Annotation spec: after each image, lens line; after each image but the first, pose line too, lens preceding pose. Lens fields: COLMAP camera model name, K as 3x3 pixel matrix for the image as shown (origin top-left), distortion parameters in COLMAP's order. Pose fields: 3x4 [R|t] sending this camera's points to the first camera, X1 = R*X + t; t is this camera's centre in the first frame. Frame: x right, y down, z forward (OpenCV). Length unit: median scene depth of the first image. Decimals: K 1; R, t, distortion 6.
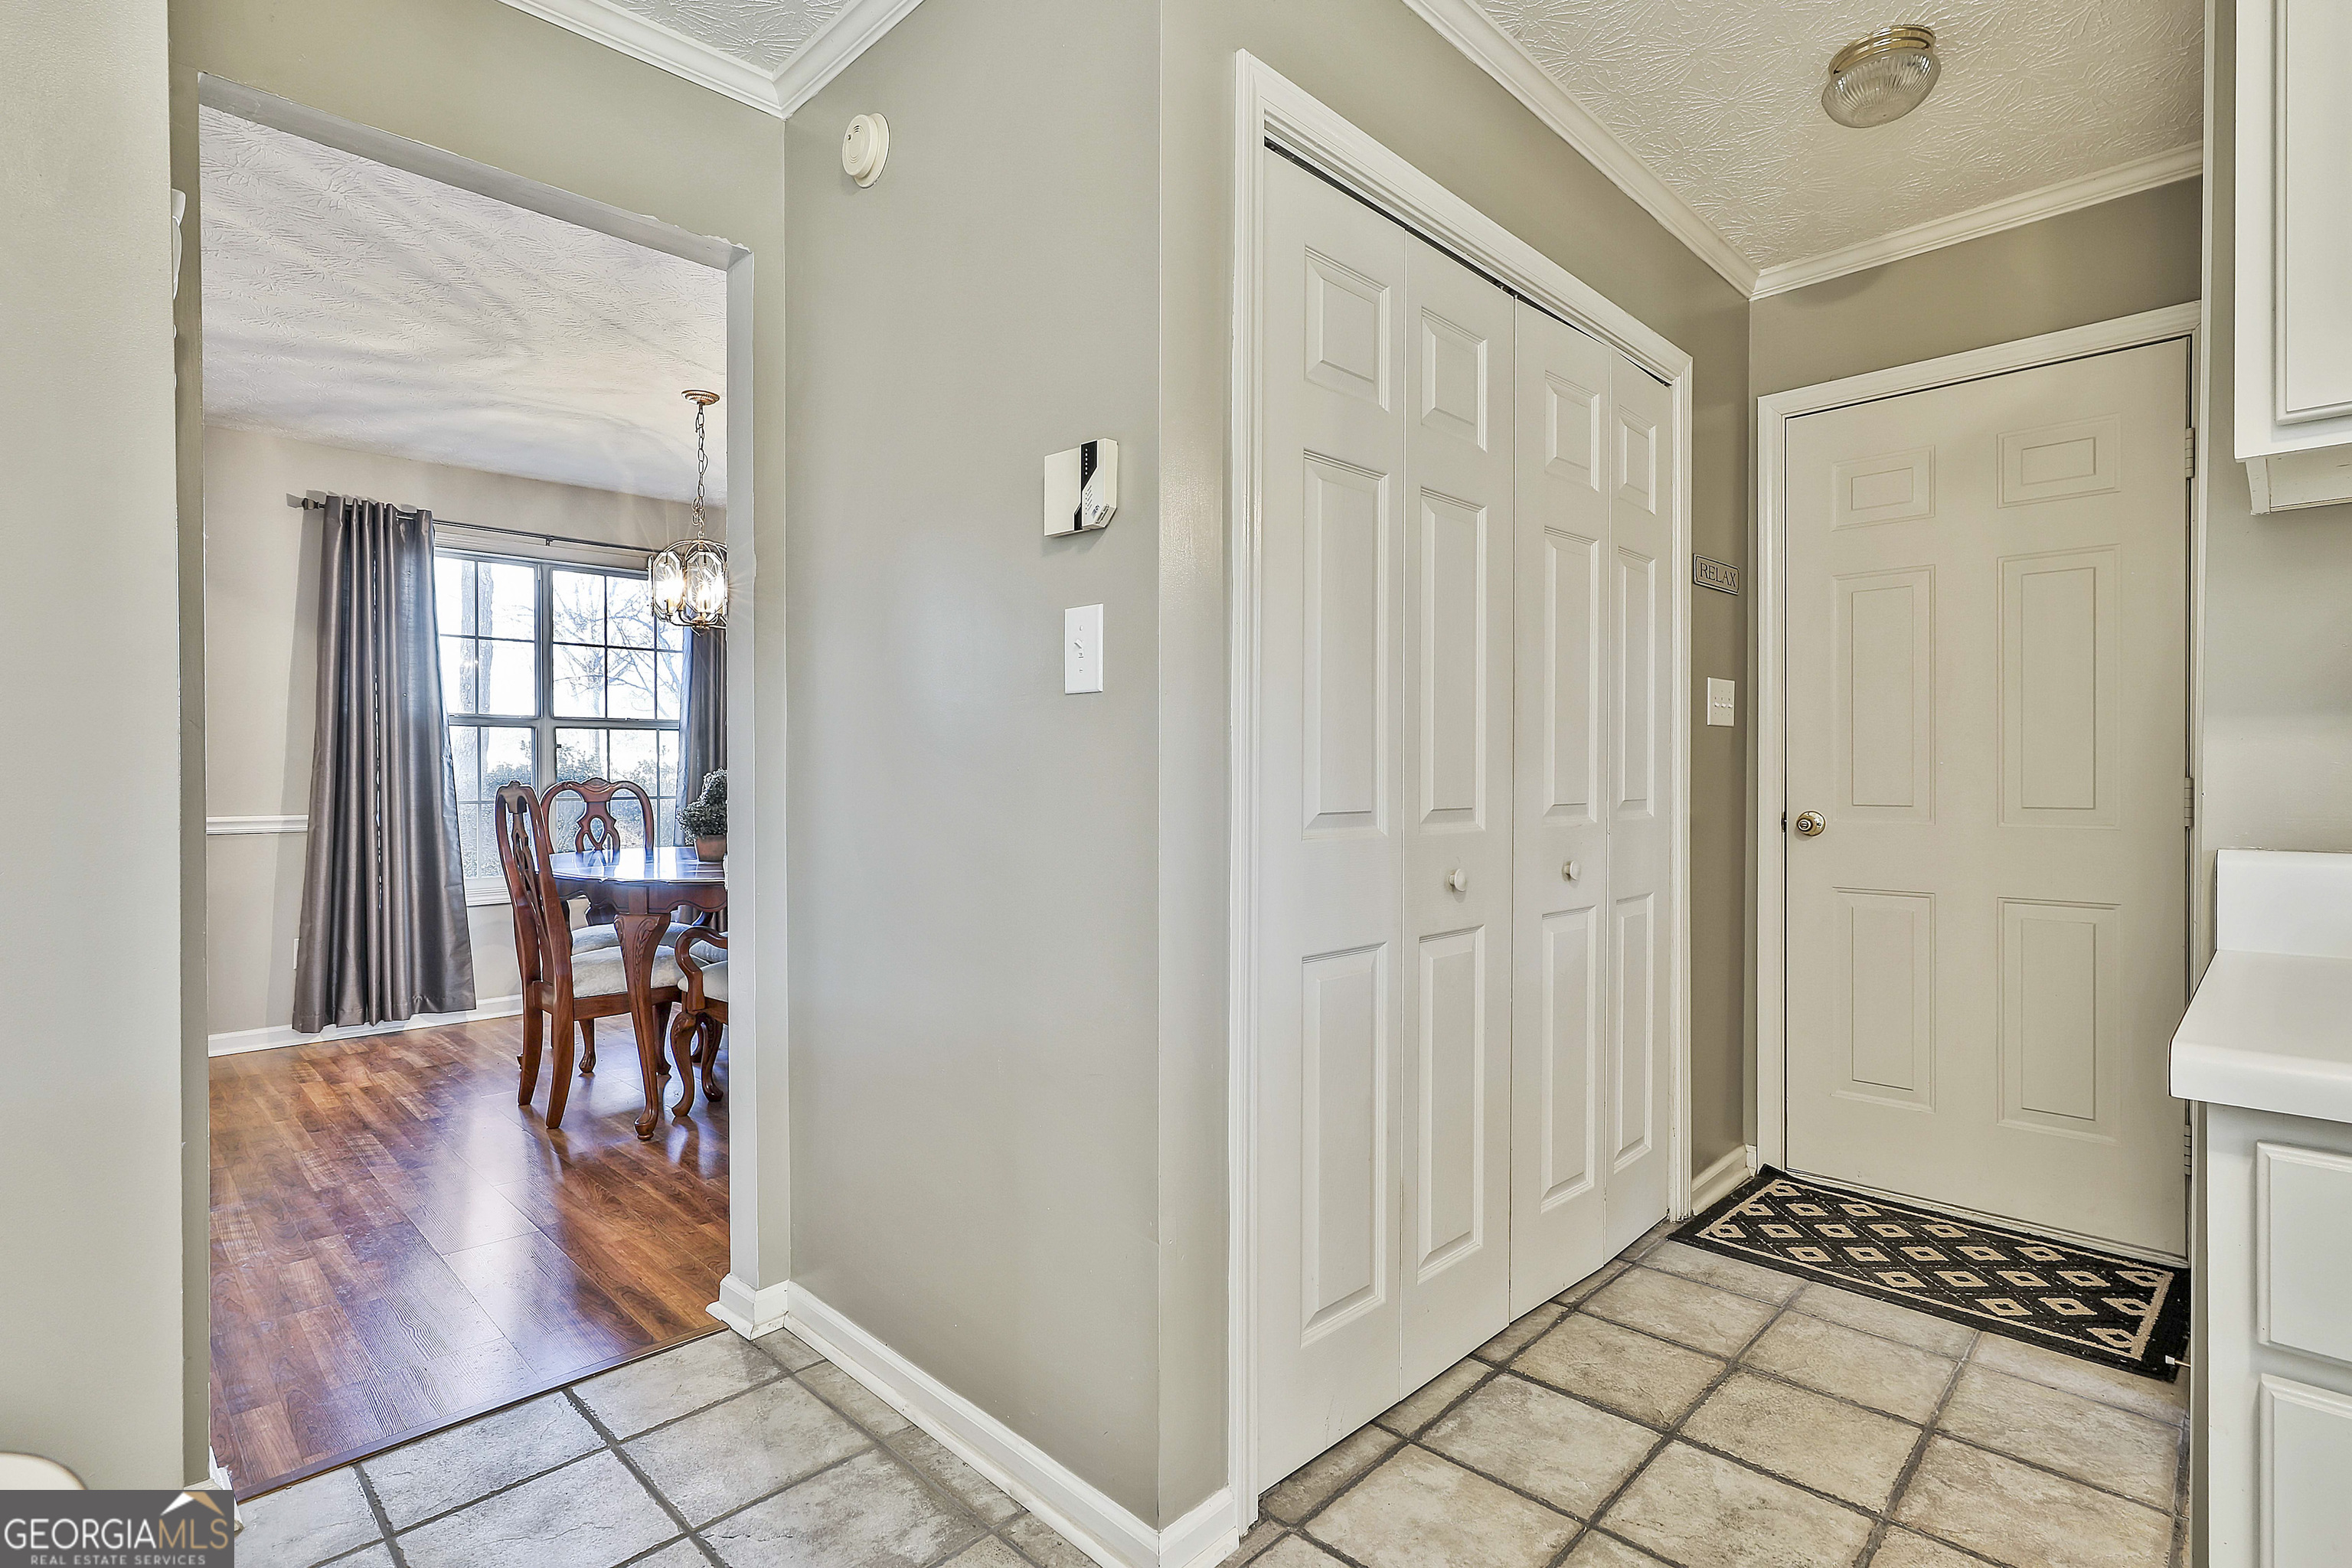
lens RADIAL K [[1125.6, 0, 1177.2], [0, 1125.6, 777.4], [0, 0, 1]] dist [-0.008372, 0.005850]
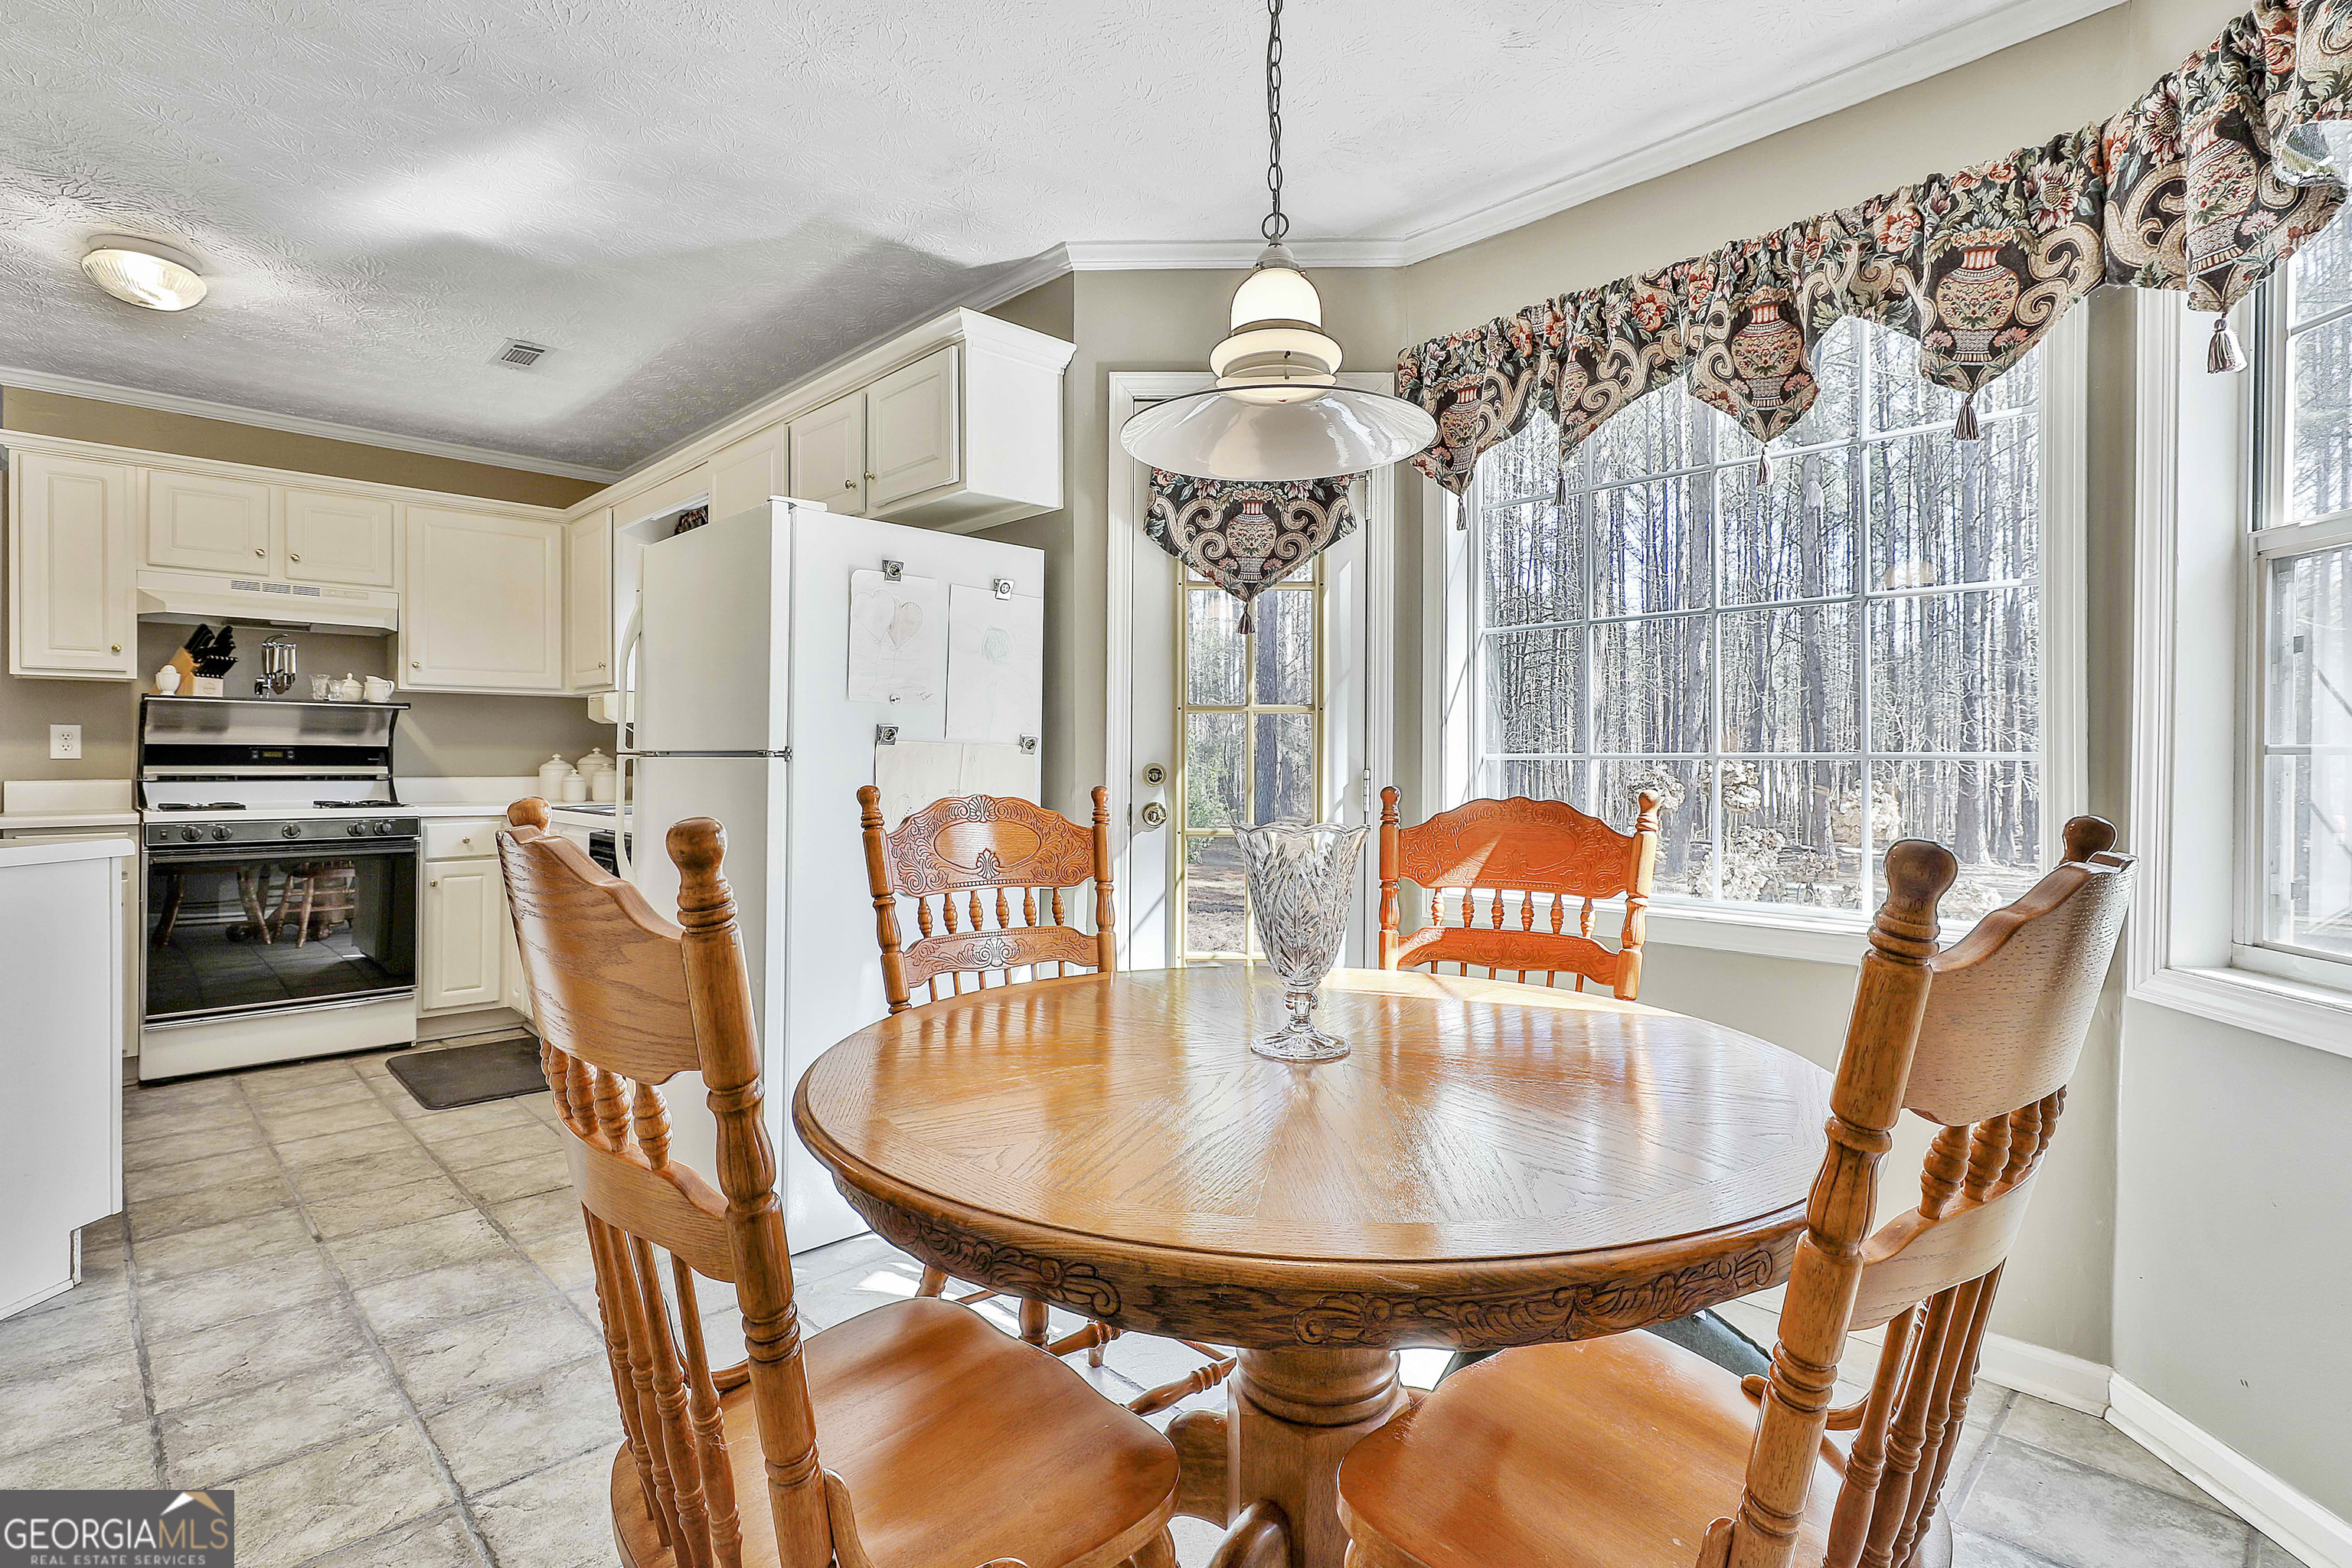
lens RADIAL K [[1125.6, 0, 1191.0], [0, 1125.6, 761.0], [0, 0, 1]] dist [-0.008372, 0.005850]
pose [[0.005721, 0.000274, 0.999984, -1.209168], [0.002514, 0.999997, -0.000288, 0.007562], [-0.999980, 0.002516, 0.005720, -1.285910]]
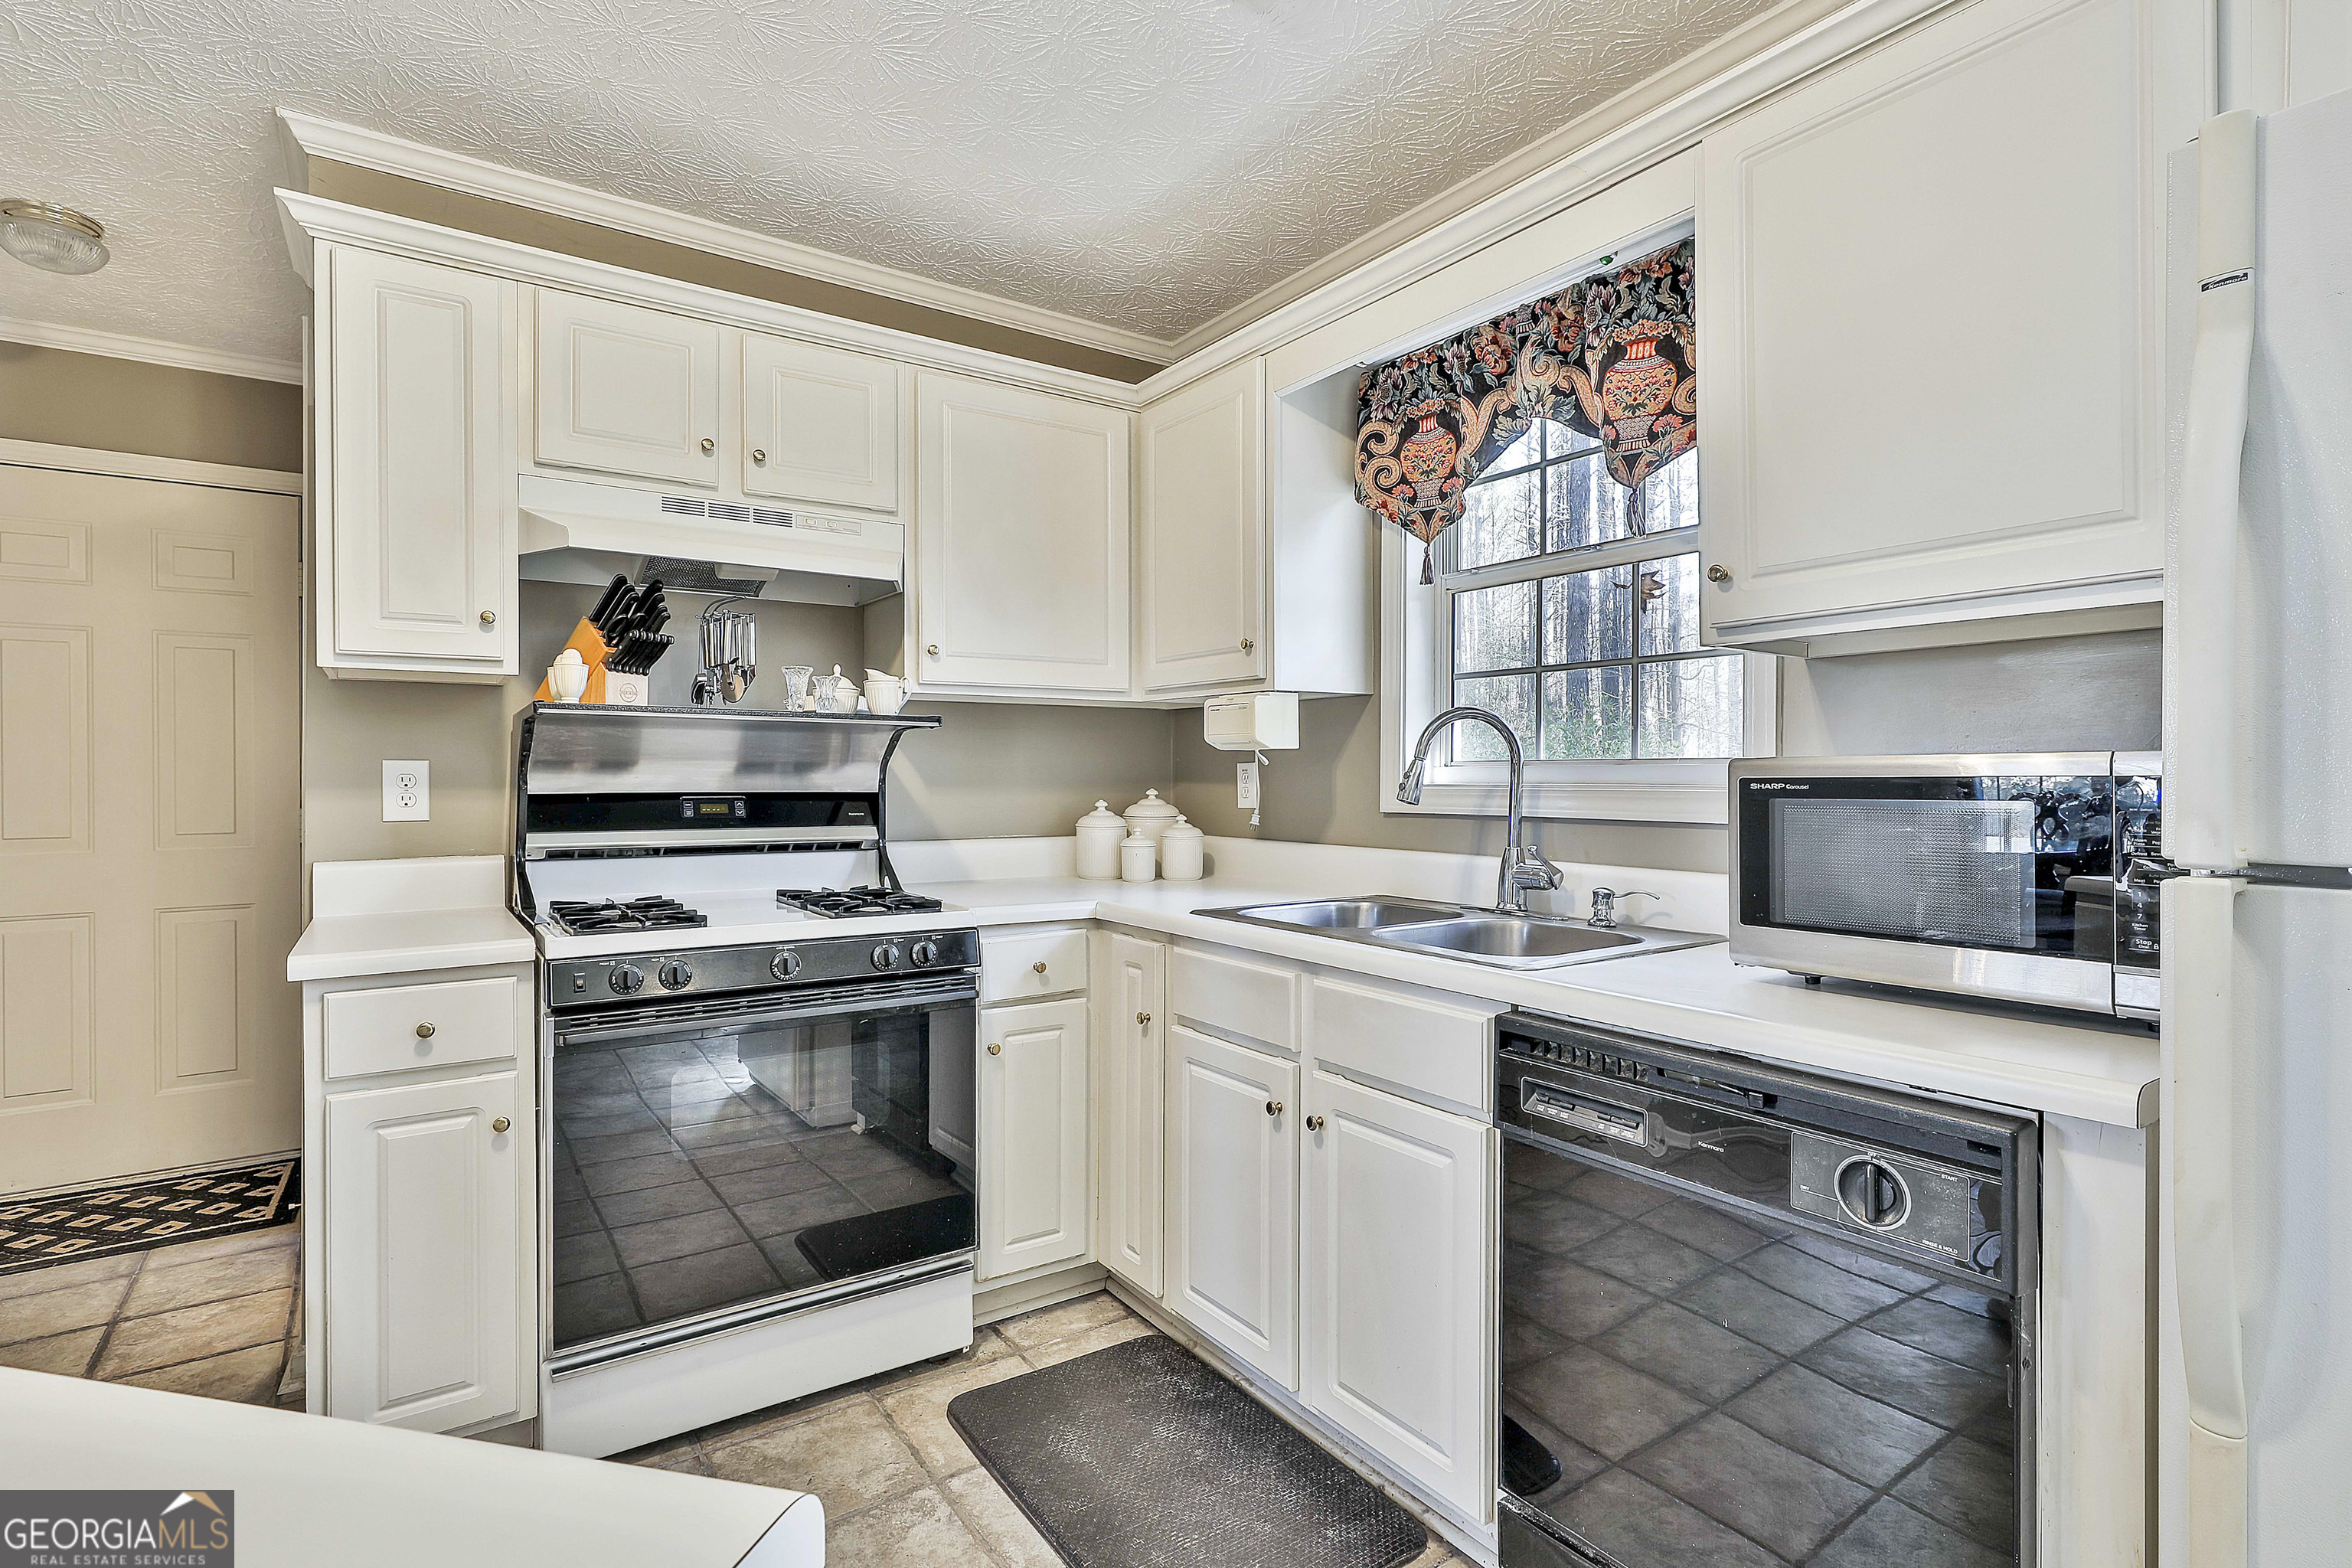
lens RADIAL K [[1125.6, 0, 1185.1], [0, 1125.6, 783.5], [0, 0, 1]] dist [-0.008372, 0.005850]
pose [[0.173914, -0.004156, 0.984752, -0.319260], [0.003971, 0.999986, 0.003519, -0.034014], [-0.984753, 0.003299, 0.173928, -0.366060]]
